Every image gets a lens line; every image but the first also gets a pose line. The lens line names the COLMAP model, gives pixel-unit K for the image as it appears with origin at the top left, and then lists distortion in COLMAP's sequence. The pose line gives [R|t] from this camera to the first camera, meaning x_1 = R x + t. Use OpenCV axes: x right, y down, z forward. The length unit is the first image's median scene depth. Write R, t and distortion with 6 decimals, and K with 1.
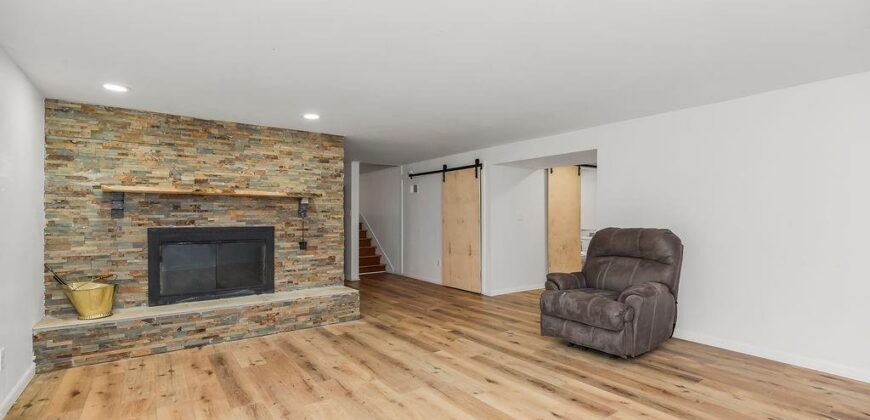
lens RADIAL K [[412.4, 0, 431.1], [0, 412.4, 212.7], [0, 0, 1]] dist [-0.000840, -0.000004]
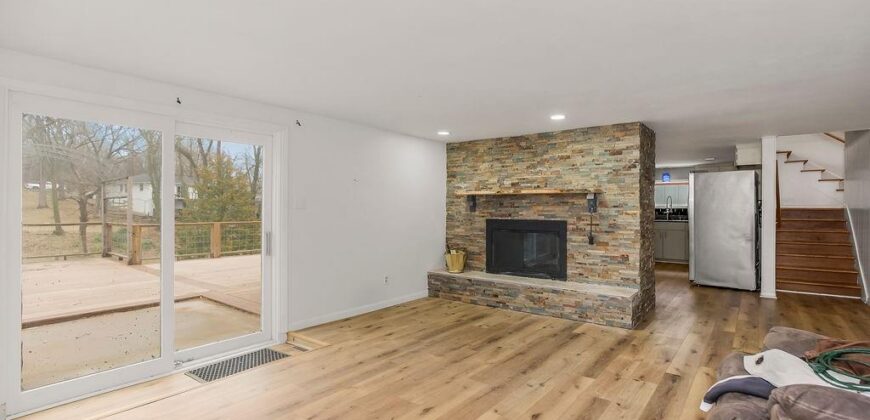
lens RADIAL K [[399.3, 0, 439.2], [0, 399.3, 202.3], [0, 0, 1]] dist [-0.002724, -0.000193]
pose [[0.286437, -0.014667, -0.957987, 0.602913], [0.006456, 0.999890, -0.013378, -0.003510], [0.958077, -0.002353, 0.286500, 0.421526]]
